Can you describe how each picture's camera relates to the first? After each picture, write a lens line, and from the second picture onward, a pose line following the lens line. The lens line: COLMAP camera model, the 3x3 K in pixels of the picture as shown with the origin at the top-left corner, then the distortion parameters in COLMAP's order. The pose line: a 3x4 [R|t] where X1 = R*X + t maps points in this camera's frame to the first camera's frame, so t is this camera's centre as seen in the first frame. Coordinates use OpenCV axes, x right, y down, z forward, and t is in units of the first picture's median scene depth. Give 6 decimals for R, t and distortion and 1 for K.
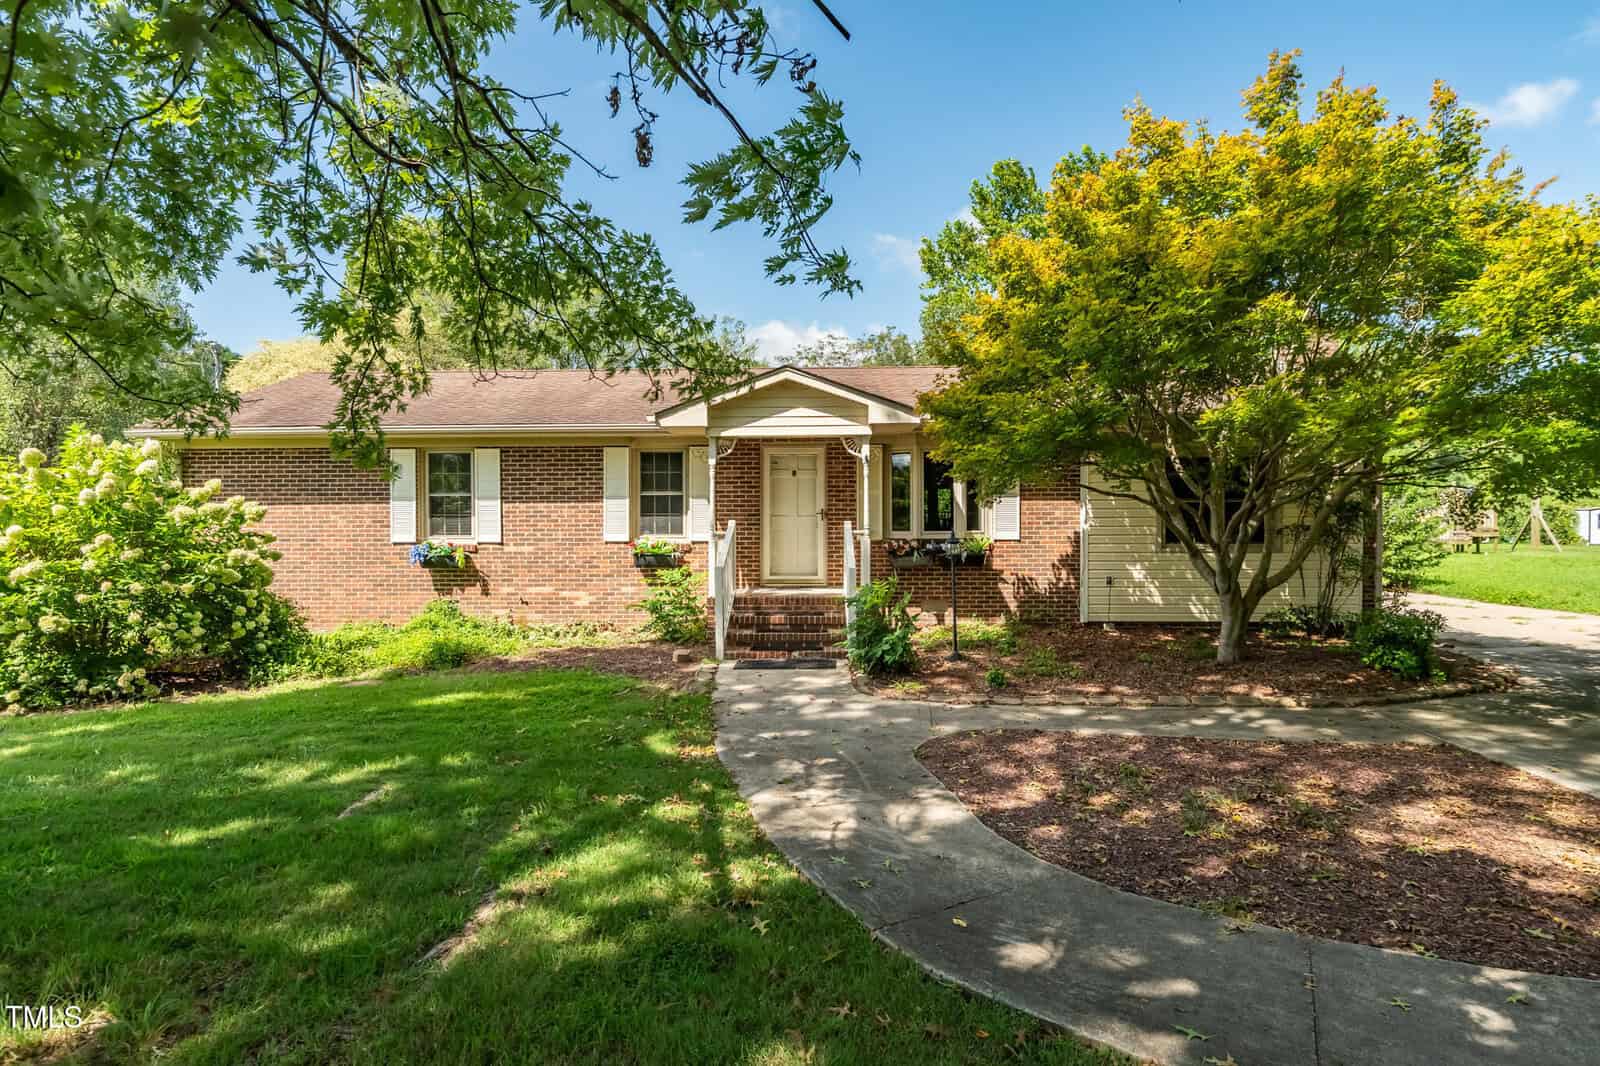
lens RADIAL K [[733.4, 0, 790.0], [0, 733.4, 529.2], [0, 0, 1]] dist [0.001573, -0.002614]
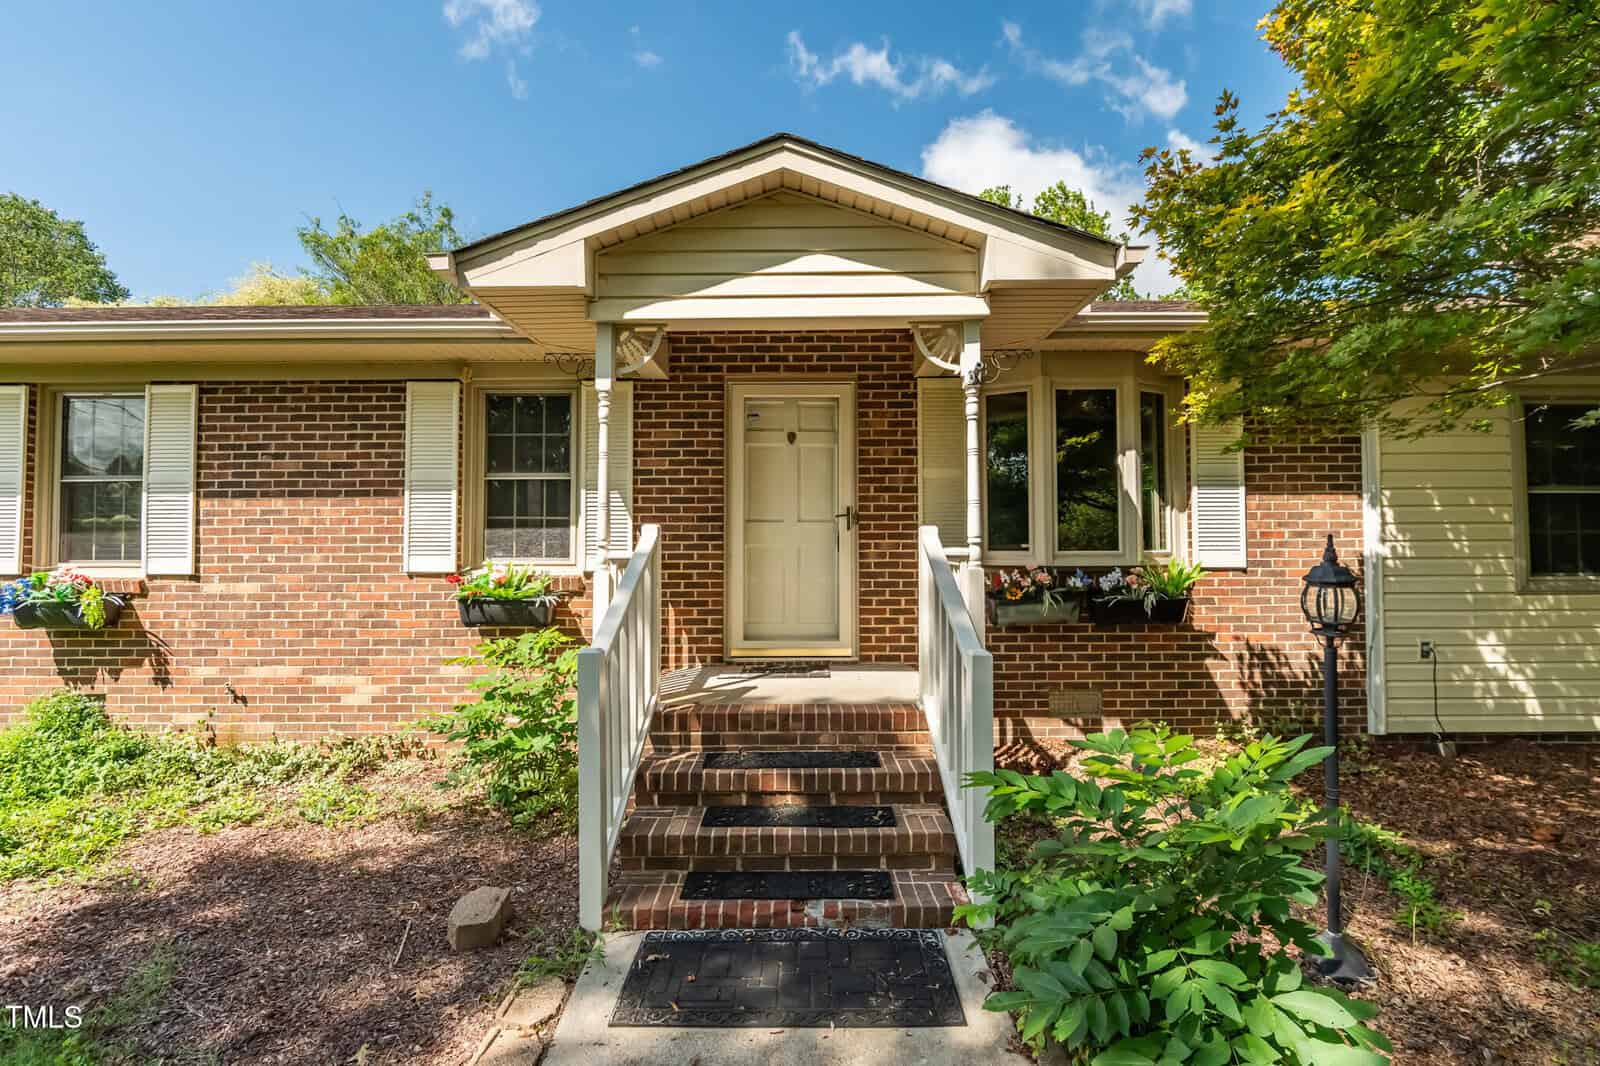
lens RADIAL K [[733.4, 0, 798.7], [0, 733.4, 521.0], [0, 0, 1]] dist [0.001573, -0.002614]
pose [[0.999028, 0.001349, 0.044070, -0.012468], [0.000749, 0.998869, -0.047546, 0.005910], [-0.044084, 0.047533, 0.997896, 0.523215]]
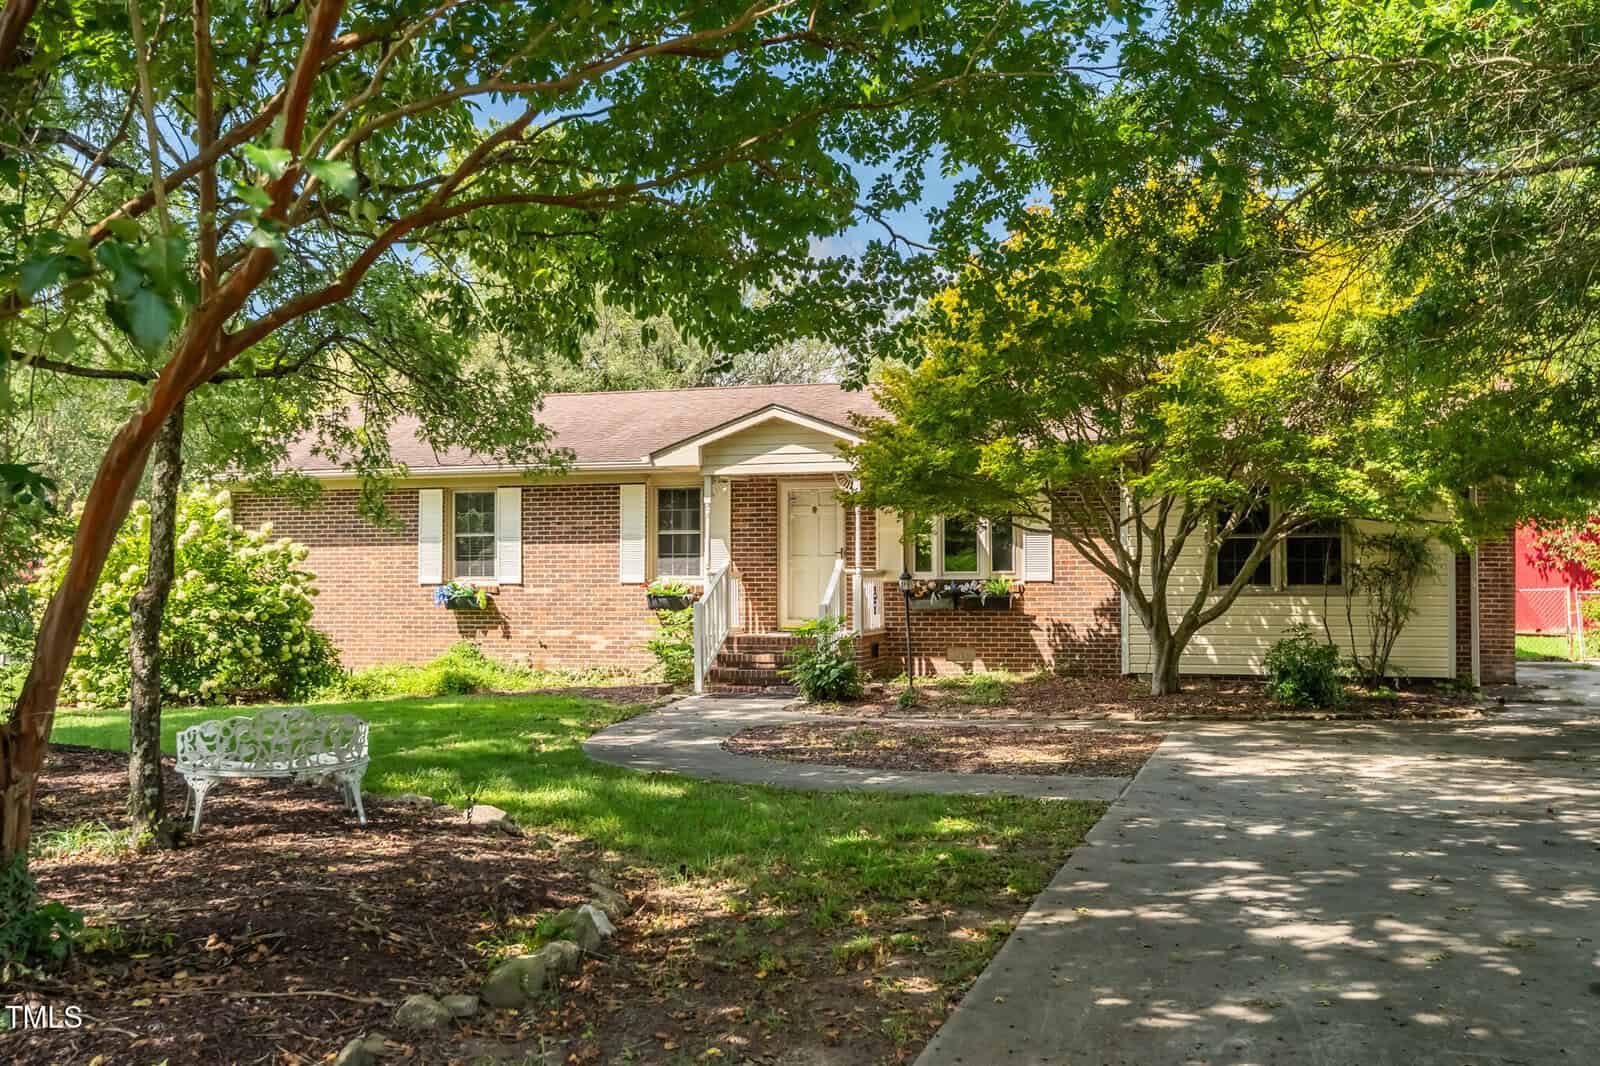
lens RADIAL K [[1167.7, 0, 802.5], [0, 1167.7, 536.0], [0, 0, 1]] dist [0.027763, 0.006164]
pose [[0.977442, -0.006875, -0.211092, 0.320048], [-0.002019, 0.999120, -0.041893, 0.020274], [0.211195, 0.041374, 0.976568, -0.472396]]
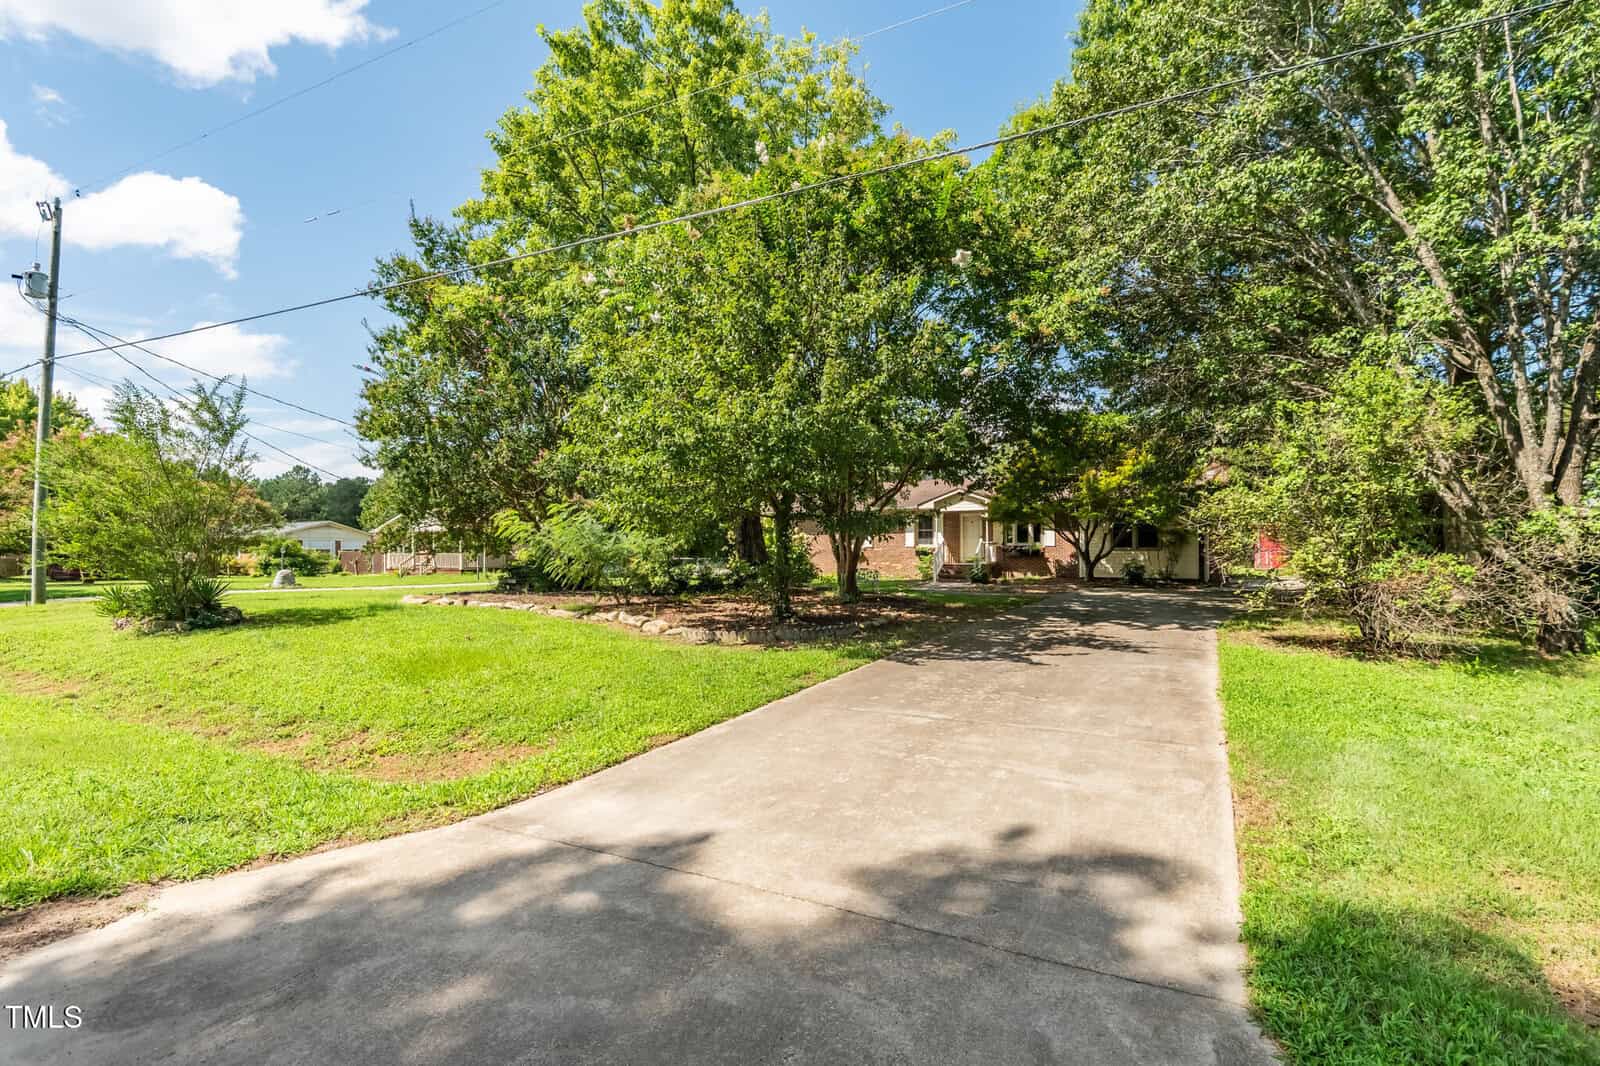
lens RADIAL K [[563.4, 0, 836.1], [0, 563.4, 524.6], [0, 0, 1]] dist [0.000035, -0.000001]
pose [[0.912197, -0.014271, -0.409504, 0.433428], [-0.011429, 0.998118, -0.060242, 0.069660], [0.409593, 0.059633, 0.910317, -1.219865]]
